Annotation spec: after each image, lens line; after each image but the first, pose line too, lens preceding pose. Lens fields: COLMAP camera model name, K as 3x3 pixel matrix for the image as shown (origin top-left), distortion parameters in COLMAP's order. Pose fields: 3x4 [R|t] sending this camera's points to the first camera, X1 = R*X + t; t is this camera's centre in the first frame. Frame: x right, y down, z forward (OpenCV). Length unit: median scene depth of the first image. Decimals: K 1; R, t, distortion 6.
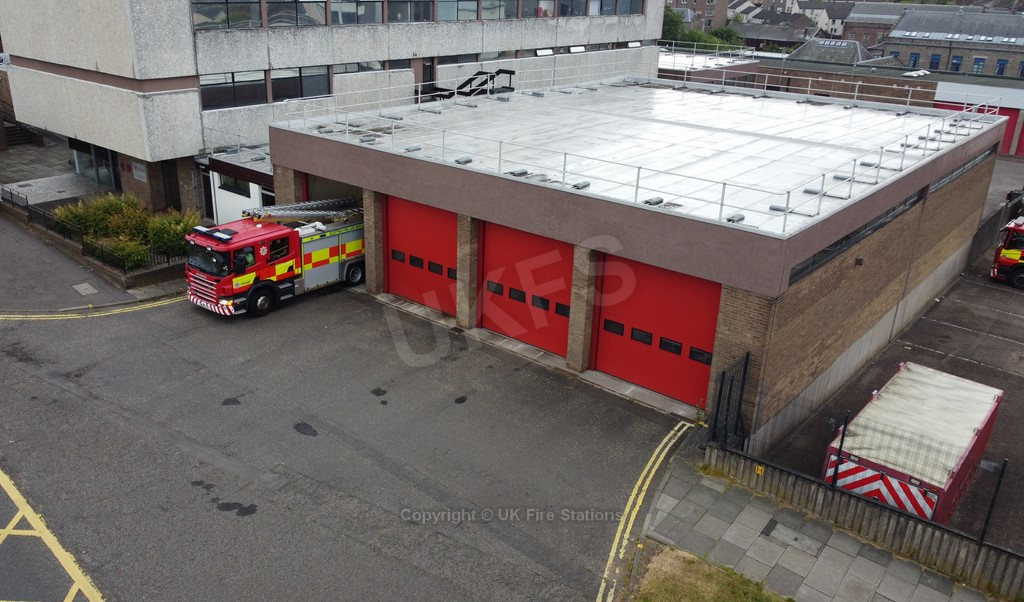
lens RADIAL K [[818.3, 0, 482.3], [0, 818.3, 296.7], [0, 0, 1]] dist [0.004913, -0.007399]
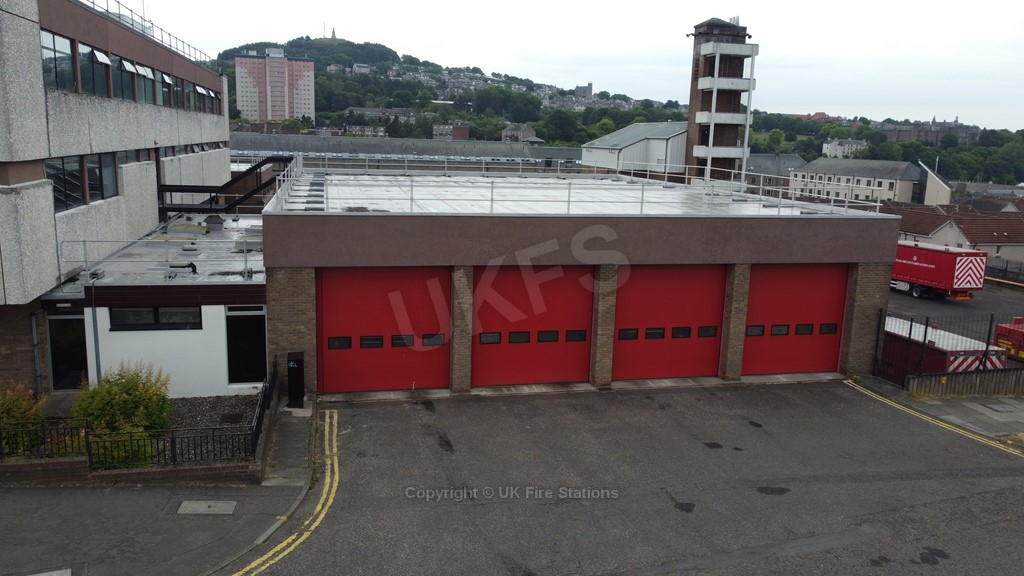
lens RADIAL K [[773.2, 0, 512.0], [0, 773.2, 288.0], [0, 0, 1]] dist [0.008799, -0.013733]
pose [[0.585672, -0.160541, 0.794491, -0.658050], [0.281777, 0.959380, -0.013857, -0.074844], [-0.759994, 0.231985, 0.607118, 0.430902]]
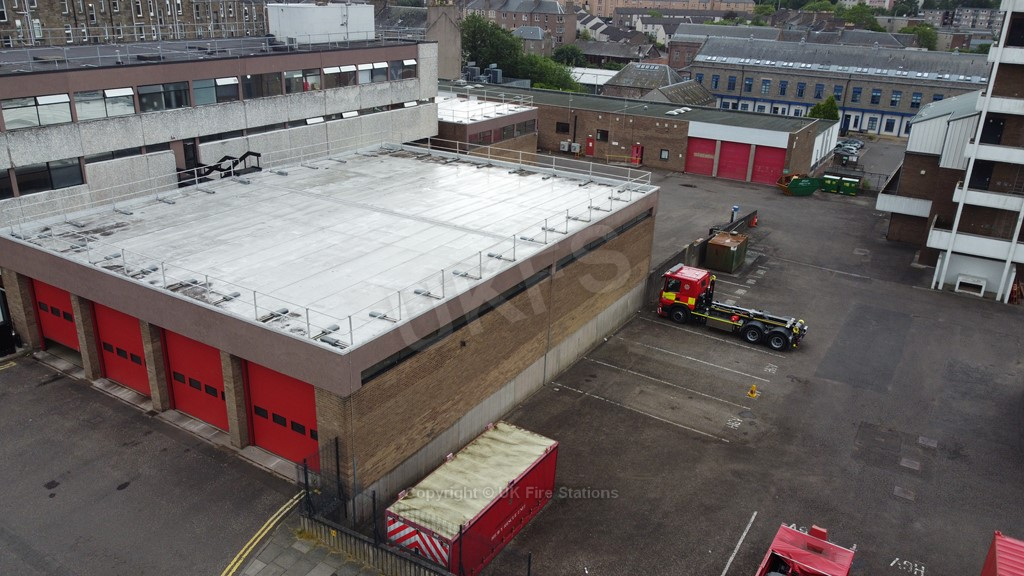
lens RADIAL K [[773.2, 0, 512.0], [0, 773.2, 288.0], [0, 0, 1]] dist [0.008799, -0.013733]
pose [[0.986688, -0.053610, 0.153536, 0.268118], [0.052701, 0.998560, 0.009991, -0.103662], [-0.153851, -0.001767, 0.988093, -0.152360]]
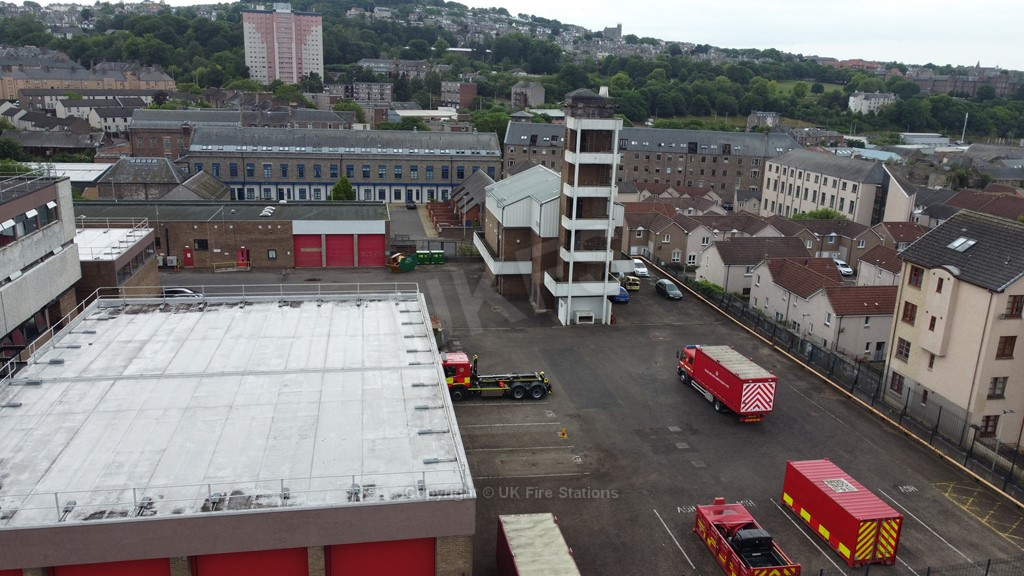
lens RADIAL K [[773.2, 0, 512.0], [0, 773.2, 288.0], [0, 0, 1]] dist [0.008799, -0.013733]
pose [[0.622449, -0.213812, 0.752889, -0.350486], [0.269056, 0.961789, 0.050696, -0.297439], [-0.734960, 0.171014, 0.656193, -0.036898]]
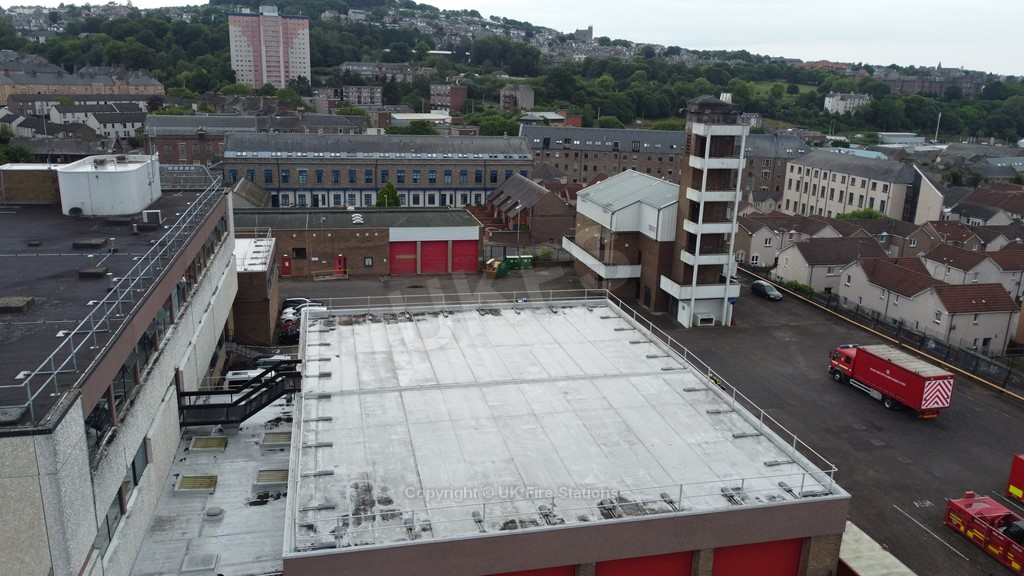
lens RADIAL K [[773.2, 0, 512.0], [0, 773.2, 288.0], [0, 0, 1]] dist [0.008799, -0.013733]
pose [[0.584633, -0.222086, 0.780309, -0.648474], [0.282293, 0.957388, 0.060982, -0.435963], [-0.760602, 0.184623, 0.622414, 0.291398]]
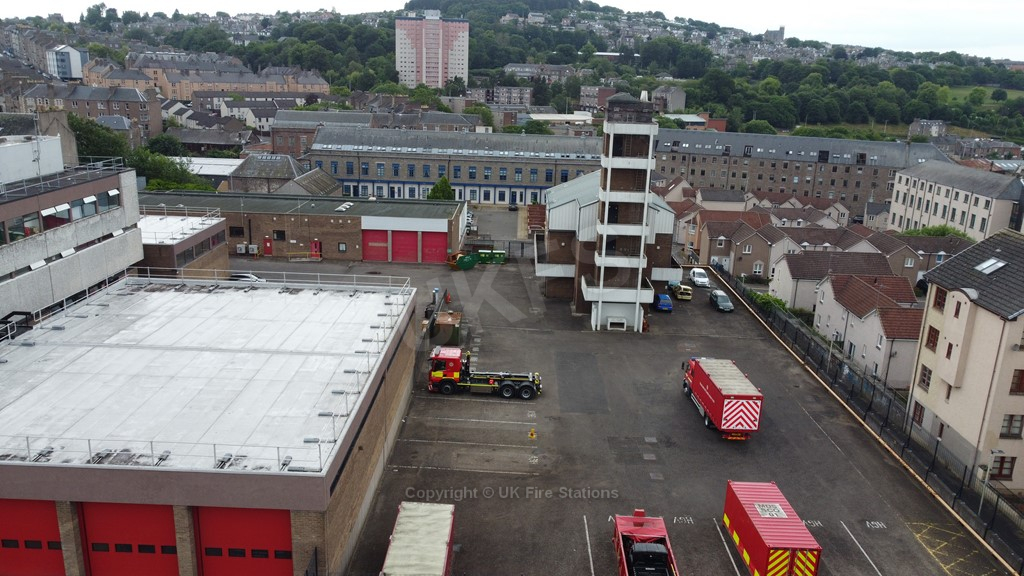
lens RADIAL K [[773.2, 0, 512.0], [0, 773.2, 288.0], [0, 0, 1]] dist [0.008799, -0.013733]
pose [[0.764362, -0.172351, 0.621326, -0.137491], [0.221078, 0.975255, -0.001445, -0.206845], [-0.605702, 0.138466, 0.783551, -0.279032]]
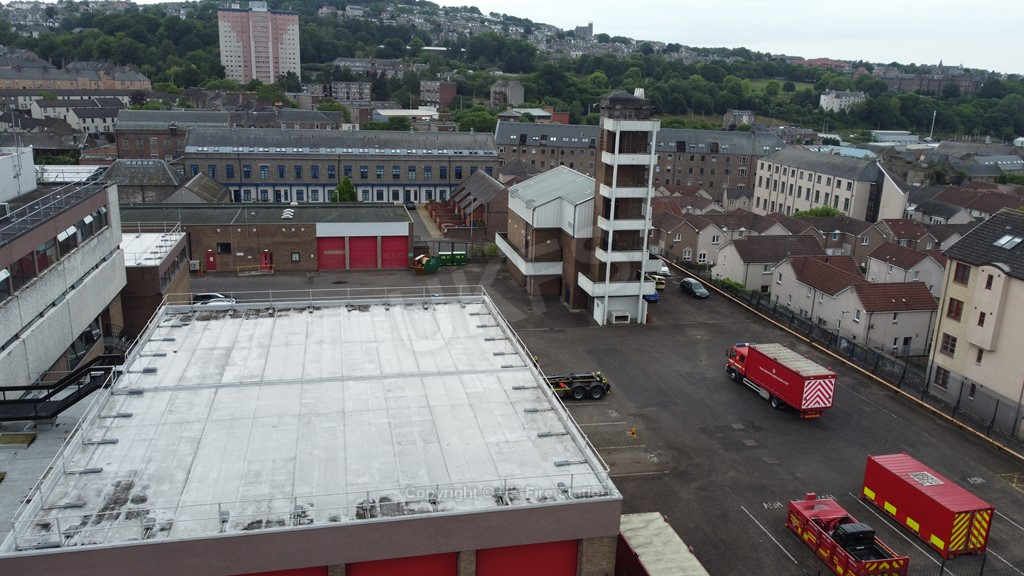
lens RADIAL K [[773.2, 0, 512.0], [0, 773.2, 288.0], [0, 0, 1]] dist [0.008799, -0.013733]
pose [[0.590497, -0.222058, 0.775889, -0.474531], [0.277877, 0.958558, 0.062858, -0.357361], [-0.757692, 0.178484, 0.627731, 0.100389]]
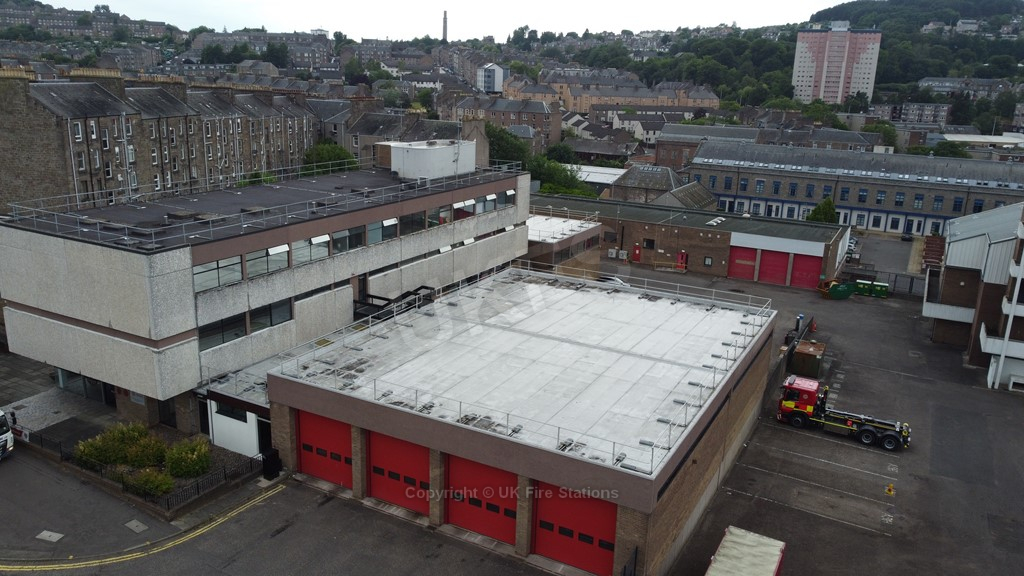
lens RADIAL K [[773.2, 0, 512.0], [0, 773.2, 288.0], [0, 0, 1]] dist [0.008799, -0.013733]
pose [[0.975831, -0.052667, 0.212087, -0.129677], [0.072823, 0.993422, -0.088370, -0.200298], [-0.206038, 0.101679, 0.973247, -0.294717]]
